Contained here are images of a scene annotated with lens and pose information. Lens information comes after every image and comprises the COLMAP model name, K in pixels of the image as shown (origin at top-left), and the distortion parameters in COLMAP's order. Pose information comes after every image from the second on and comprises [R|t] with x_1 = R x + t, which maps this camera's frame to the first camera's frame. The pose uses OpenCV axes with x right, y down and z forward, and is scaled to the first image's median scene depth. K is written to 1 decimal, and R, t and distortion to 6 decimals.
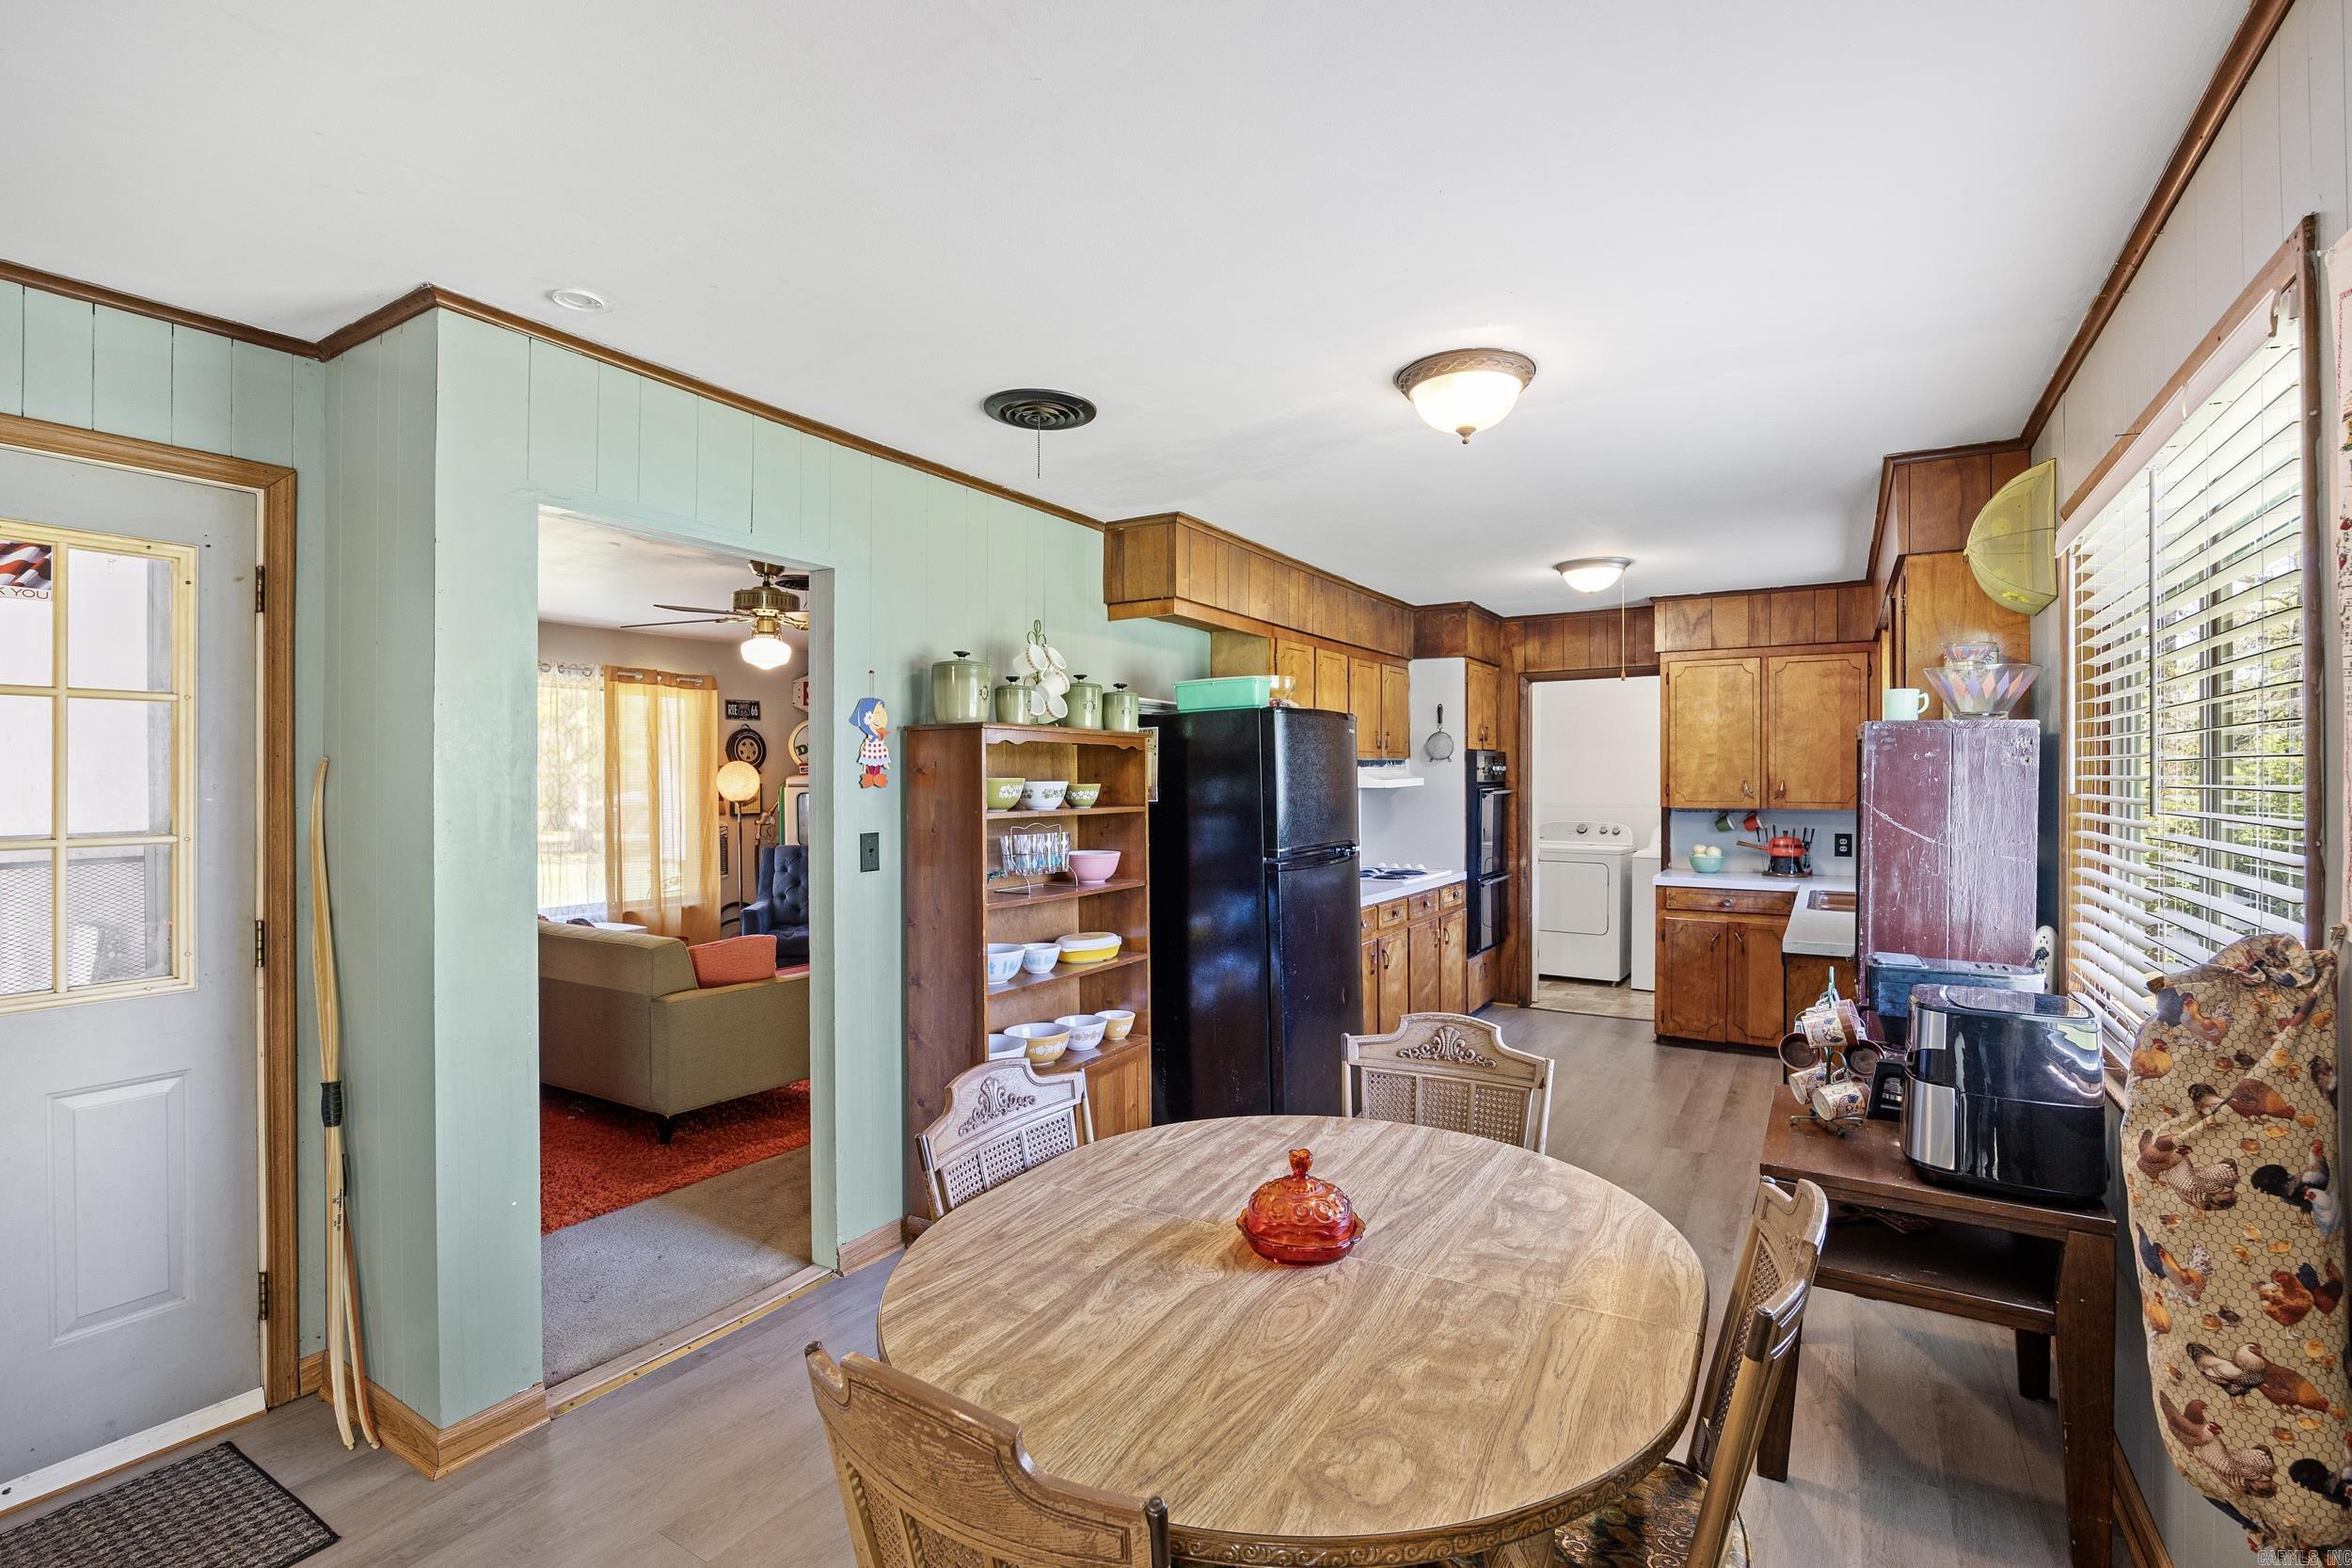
lens RADIAL K [[1059.6, 0, 1178.8], [0, 1059.6, 783.4], [0, 0, 1]] dist [-0.019861, 0.000030]
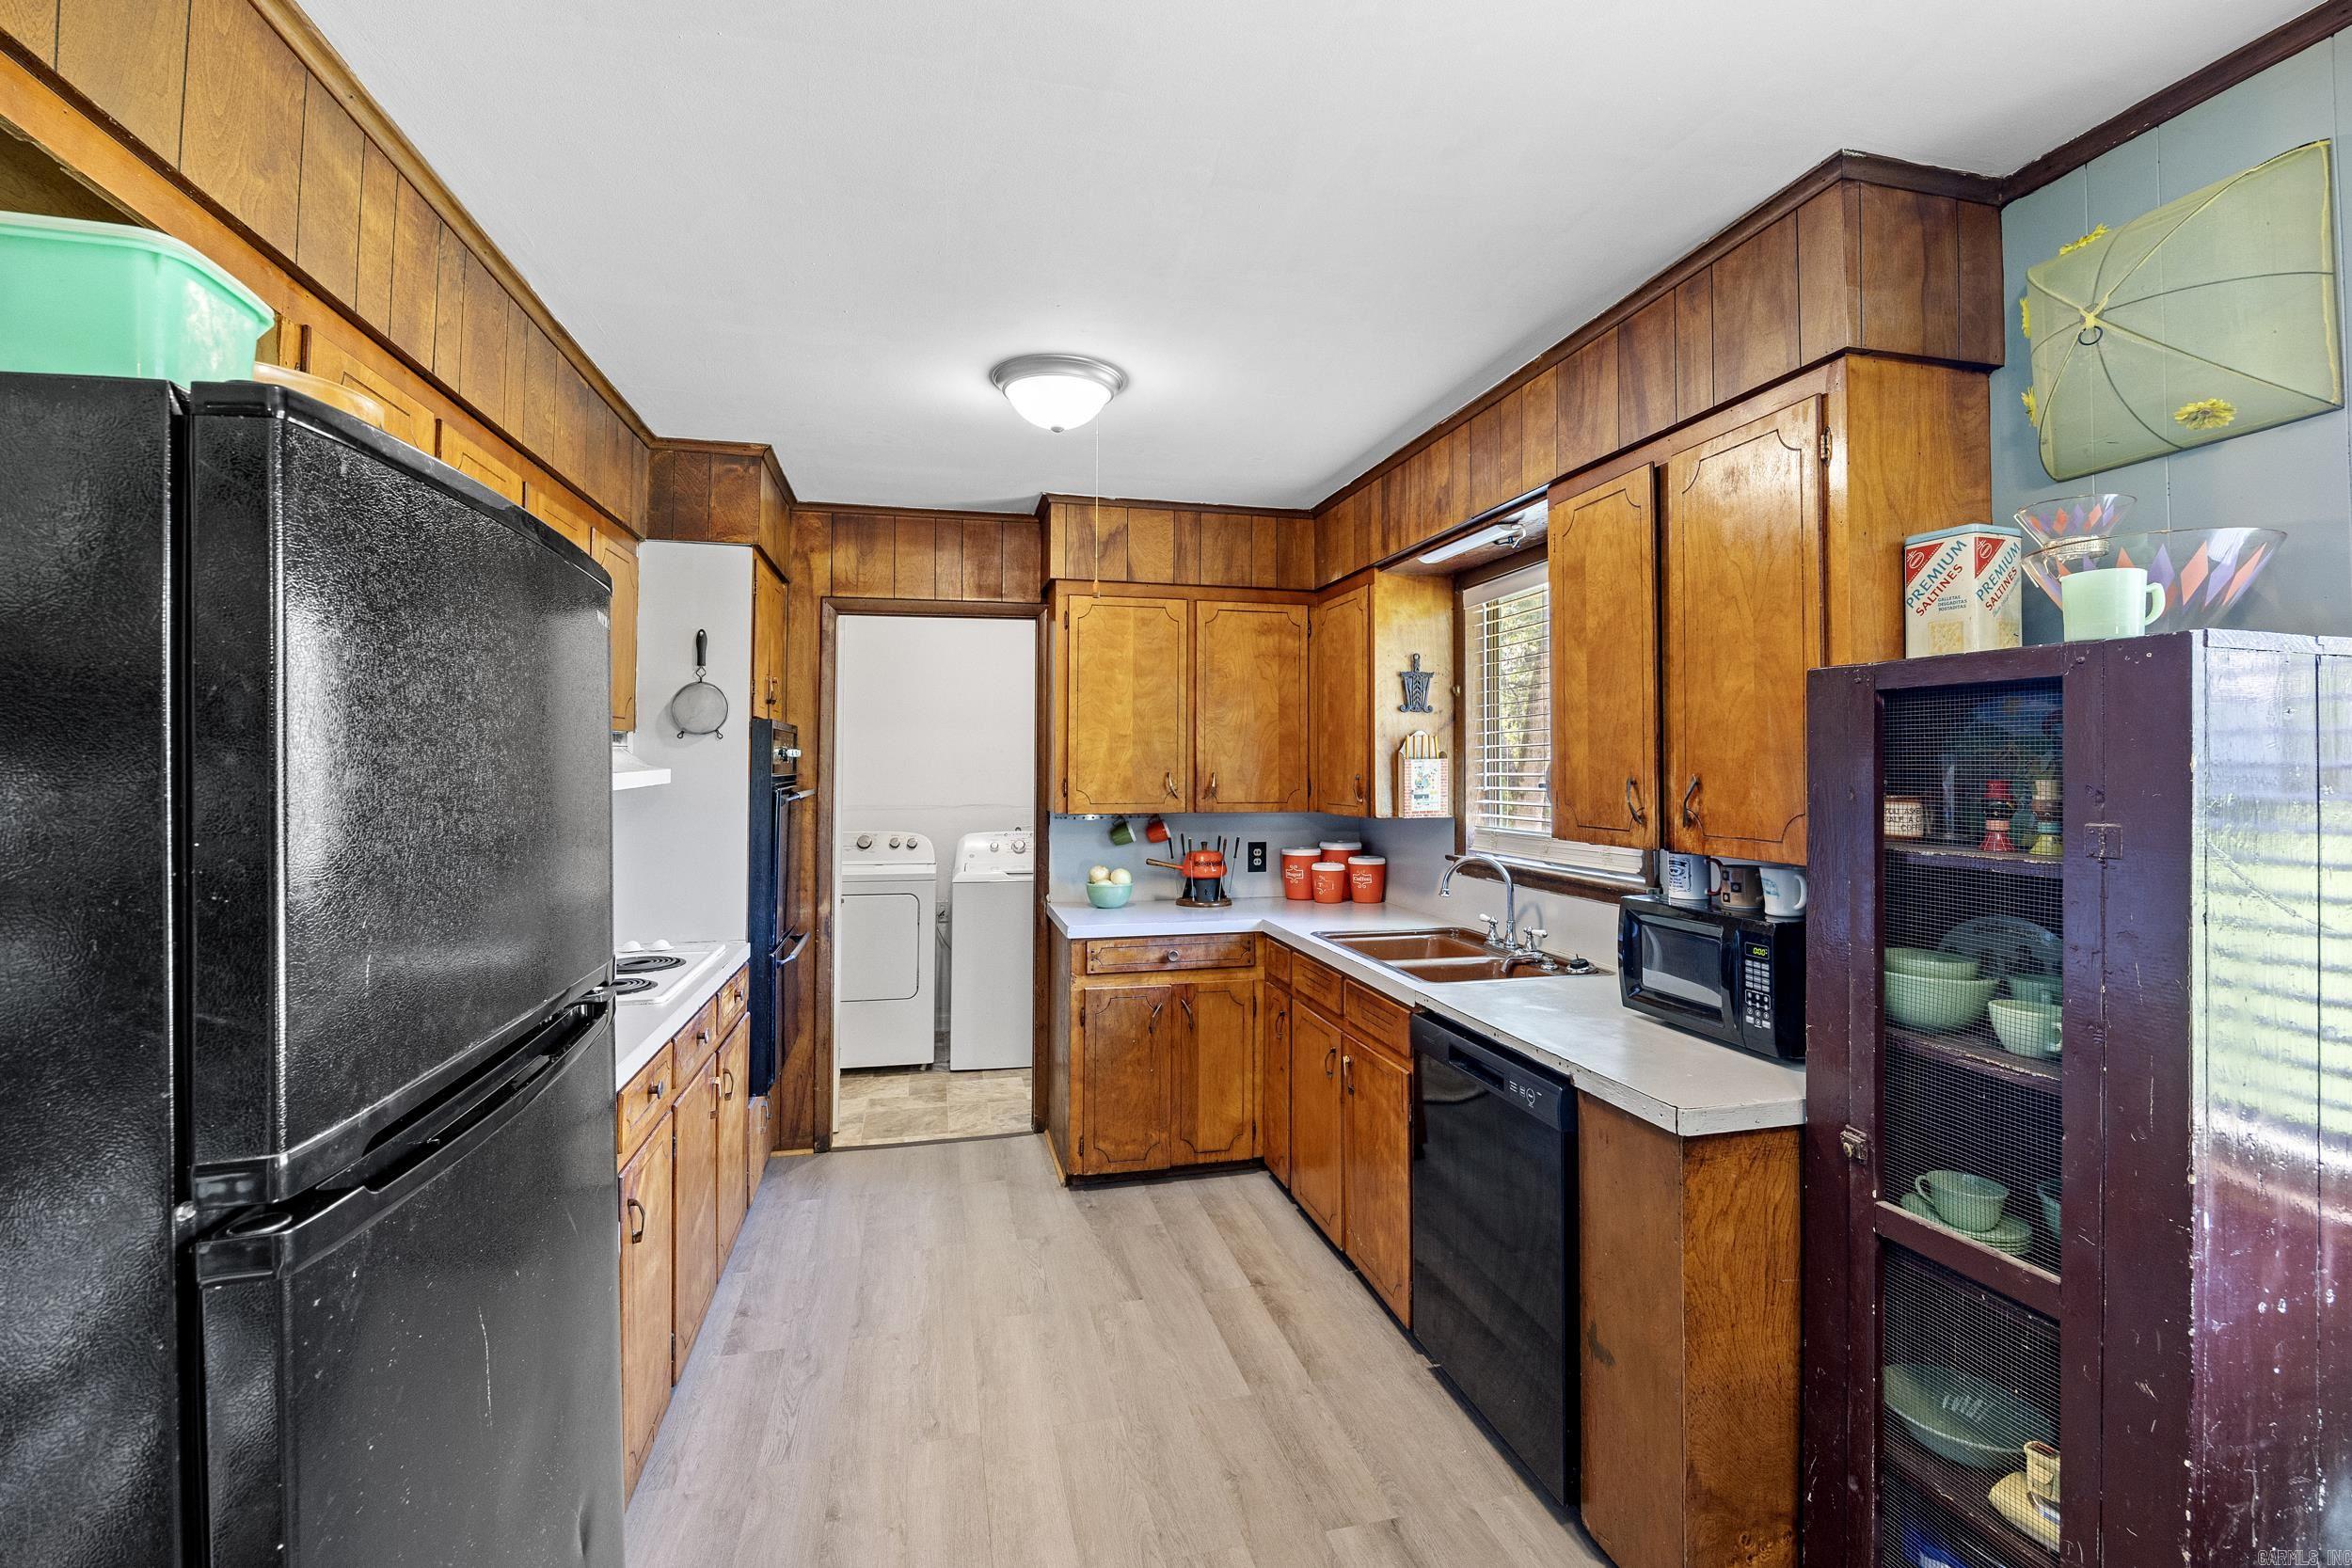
lens RADIAL K [[1059.3, 0, 1193.2], [0, 1059.3, 739.3], [0, 0, 1]] dist [-0.005492, -0.000140]
pose [[0.701204, 0.020502, 0.712666, 0.041727], [0.003653, 0.999470, -0.032347, -0.002170], [-0.712951, 0.025286, 0.700757, 0.440958]]
